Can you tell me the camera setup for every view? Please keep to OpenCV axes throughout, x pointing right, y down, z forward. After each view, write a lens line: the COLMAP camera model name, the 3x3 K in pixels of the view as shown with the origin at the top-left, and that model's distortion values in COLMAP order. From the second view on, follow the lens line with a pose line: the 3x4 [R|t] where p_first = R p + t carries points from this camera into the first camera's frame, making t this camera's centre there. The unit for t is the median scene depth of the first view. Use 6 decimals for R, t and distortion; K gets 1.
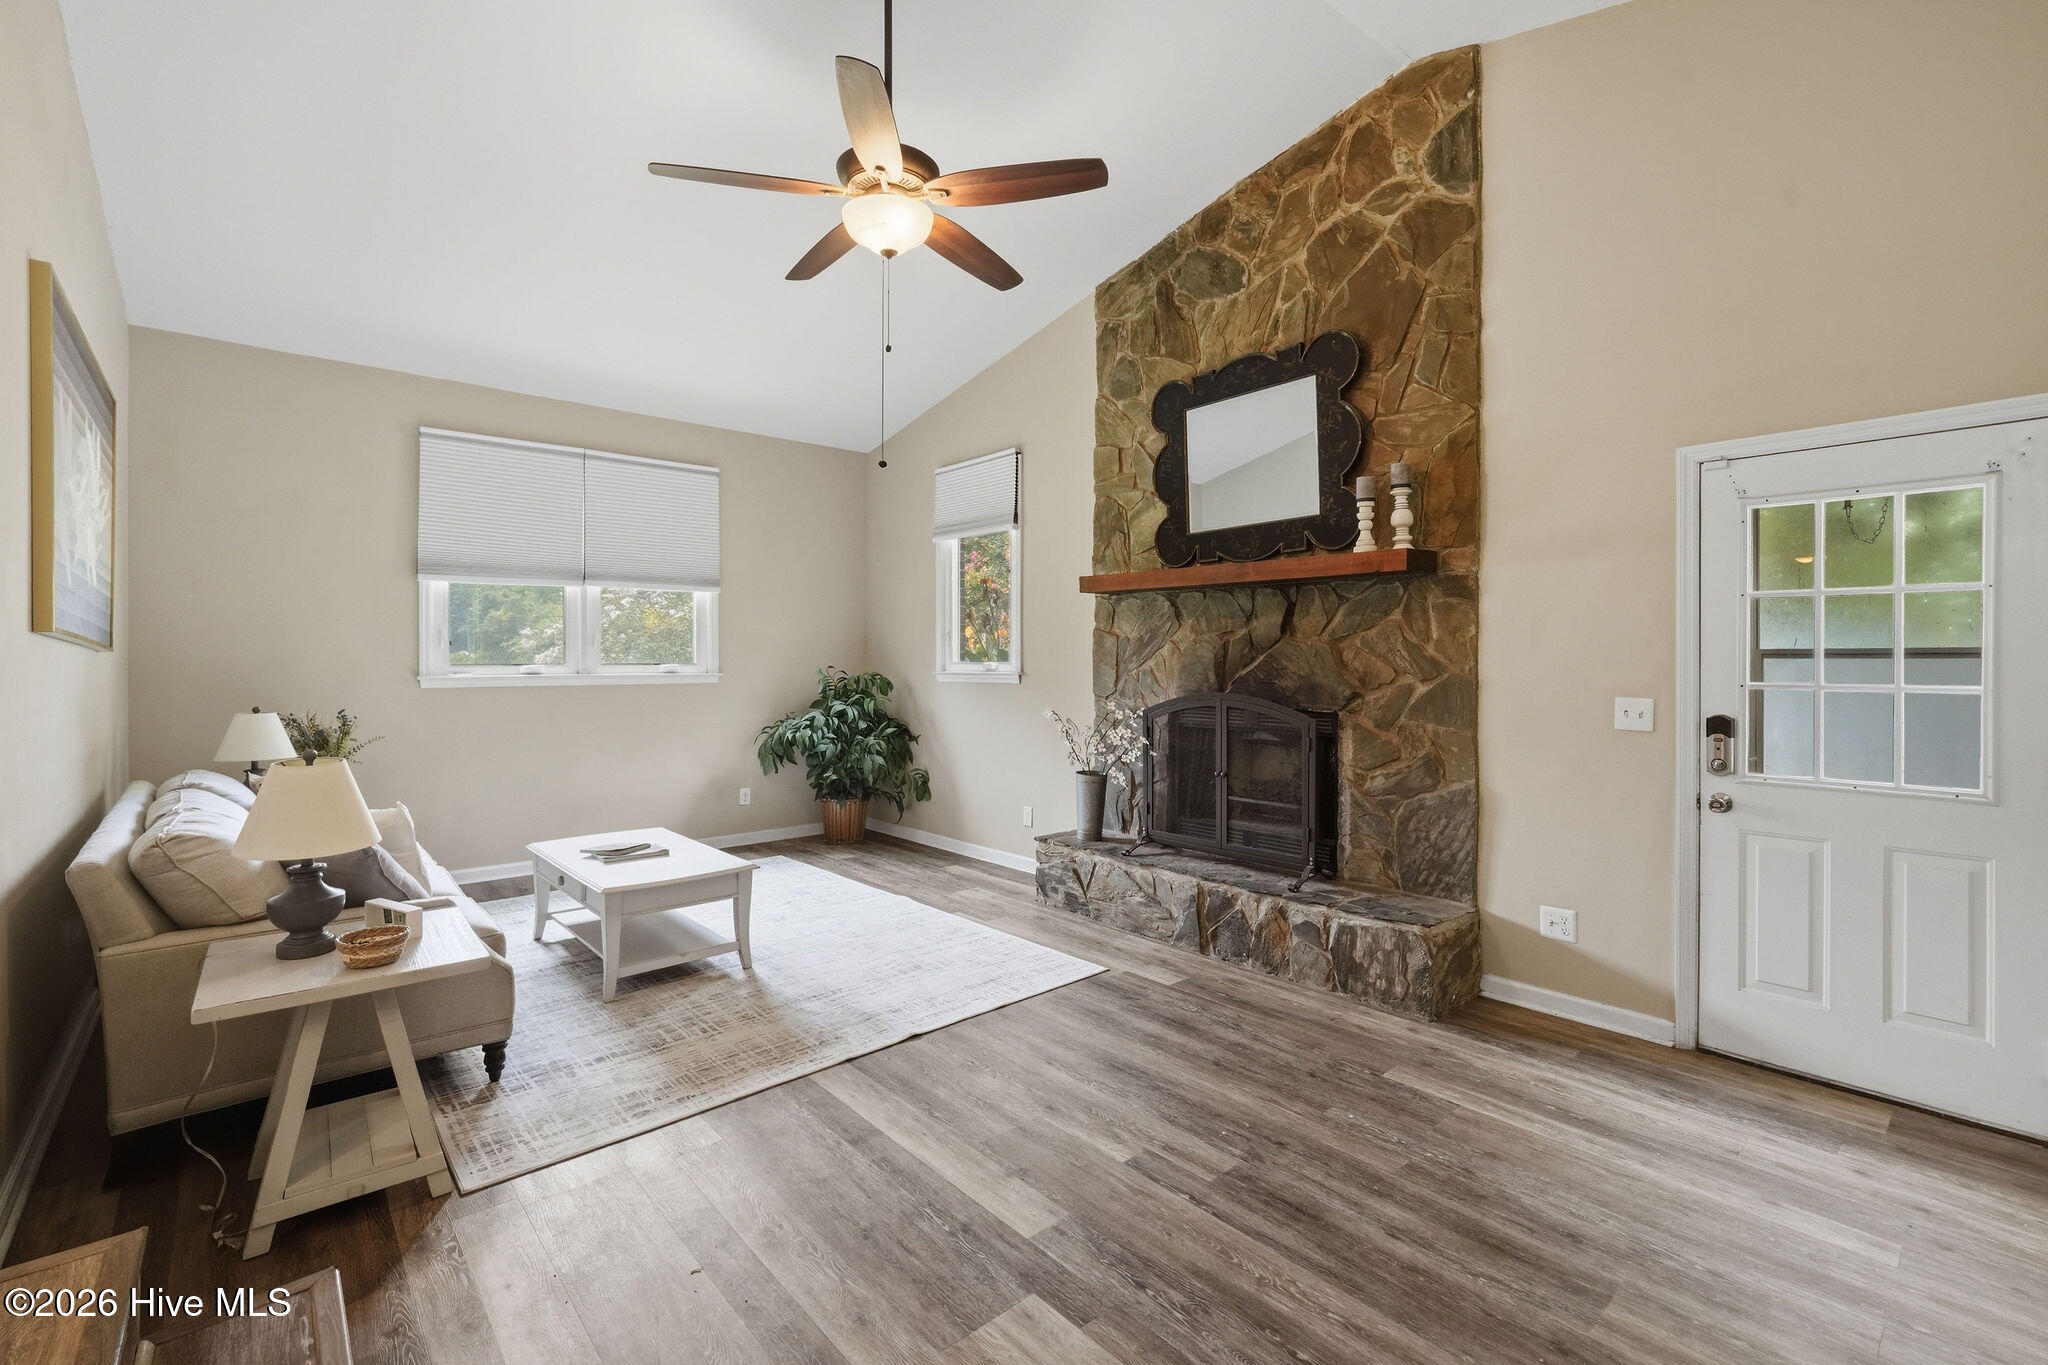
lens RADIAL K [[892.4, 0, 1024.0], [0, 892.4, 682.5], [0, 0, 1]] dist [-0.013681, -0.000030]
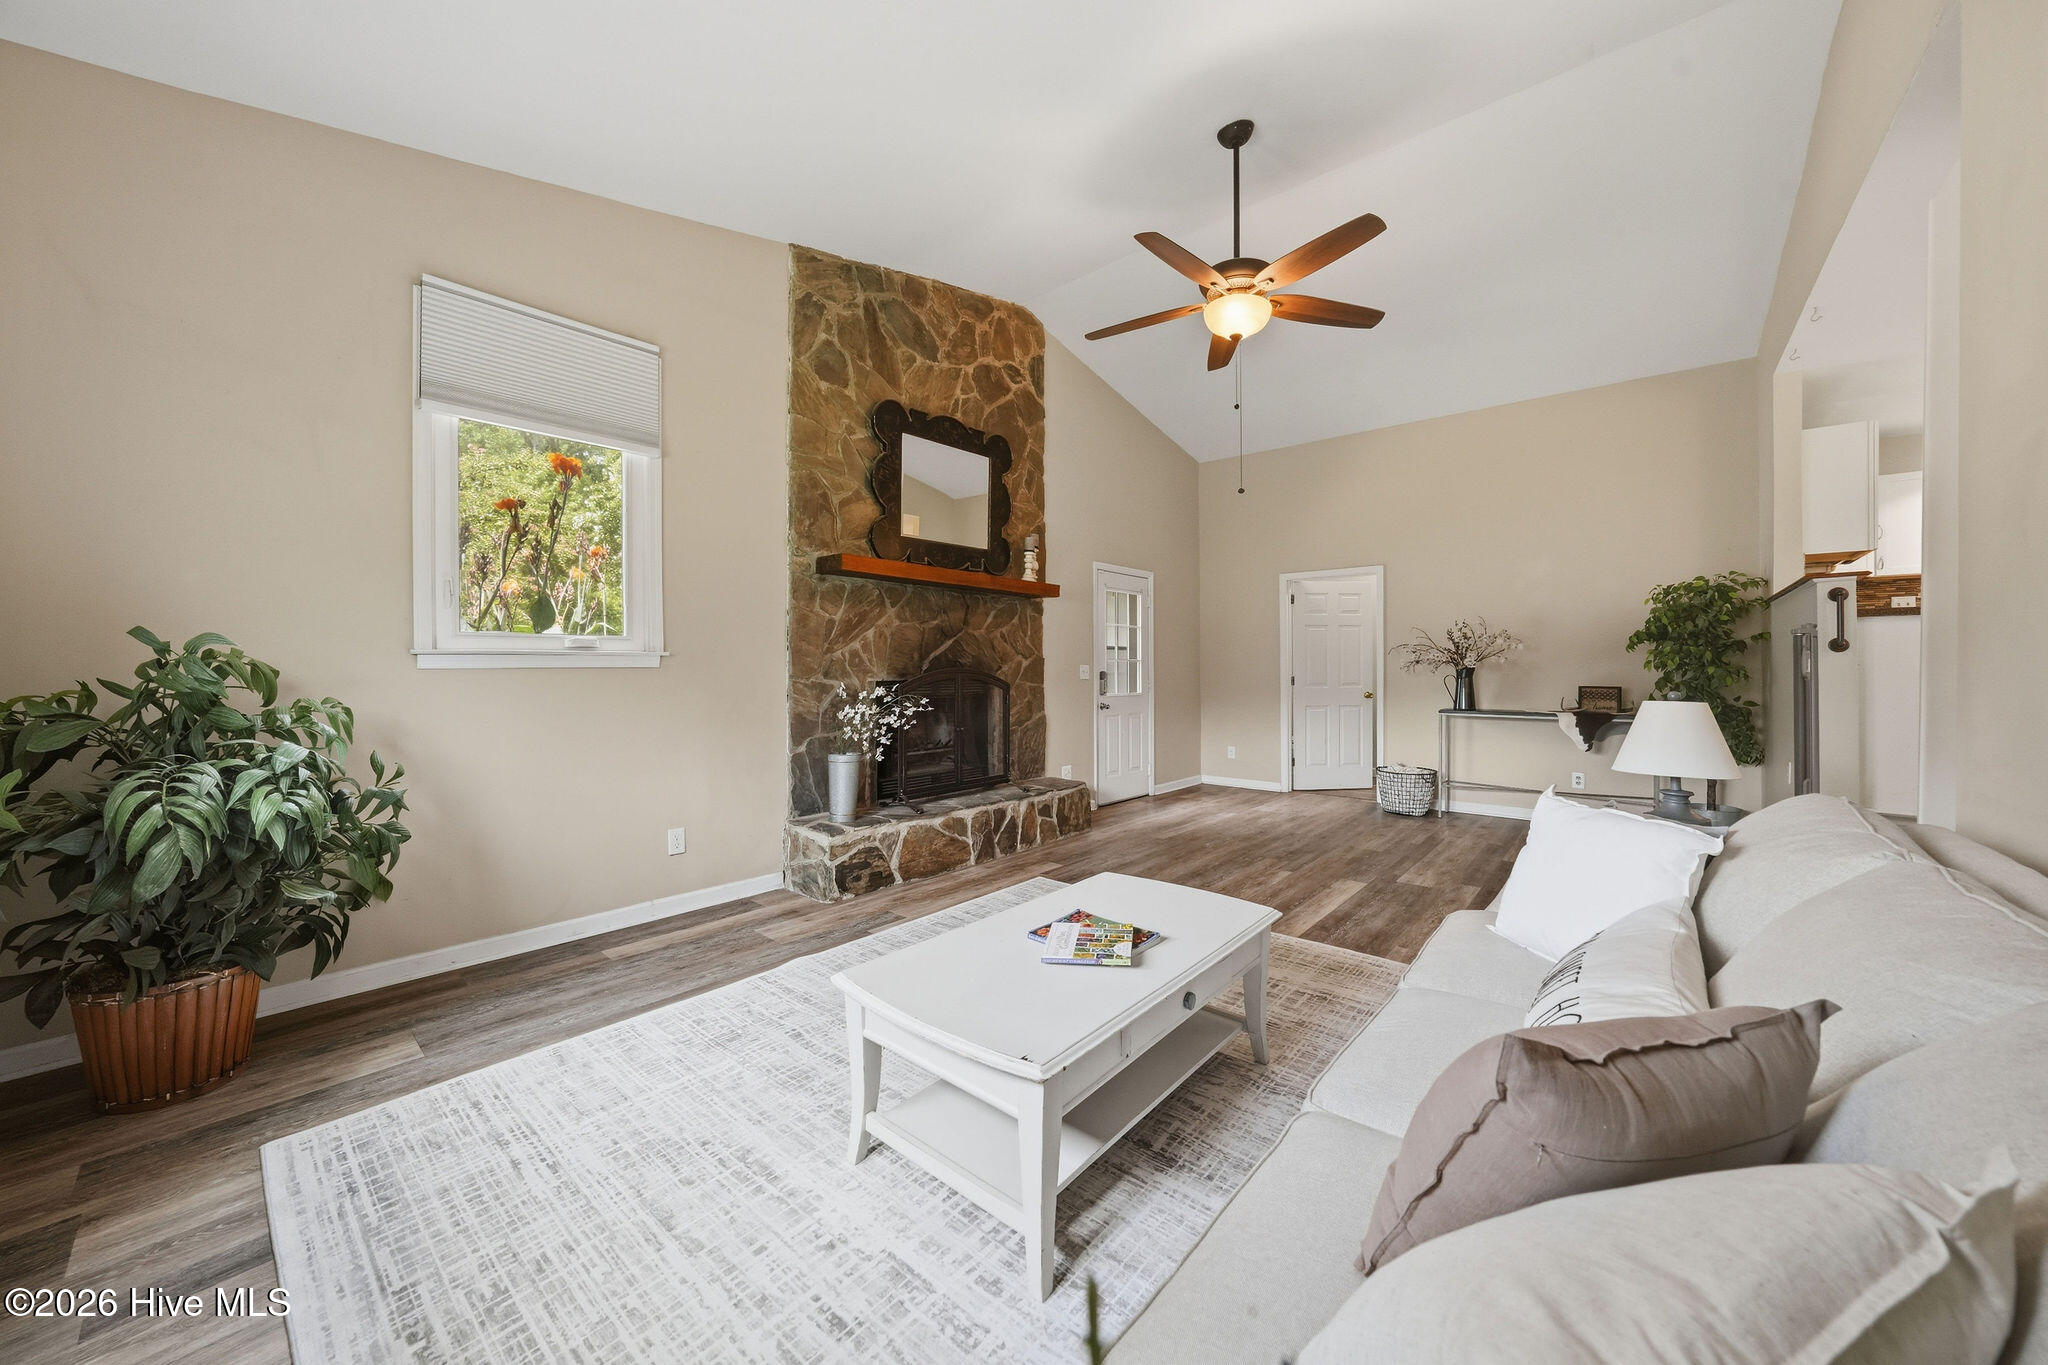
lens RADIAL K [[717.6, 0, 1033.1], [0, 717.6, 680.2], [0, 0, 1]] dist [-0.027218, 0.007373]
pose [[-0.139381, -0.020857, 0.990019, -0.881460], [0.021875, 0.999469, 0.024135, 0.006594], [-0.989997, 0.025020, -0.138850, 1.076714]]
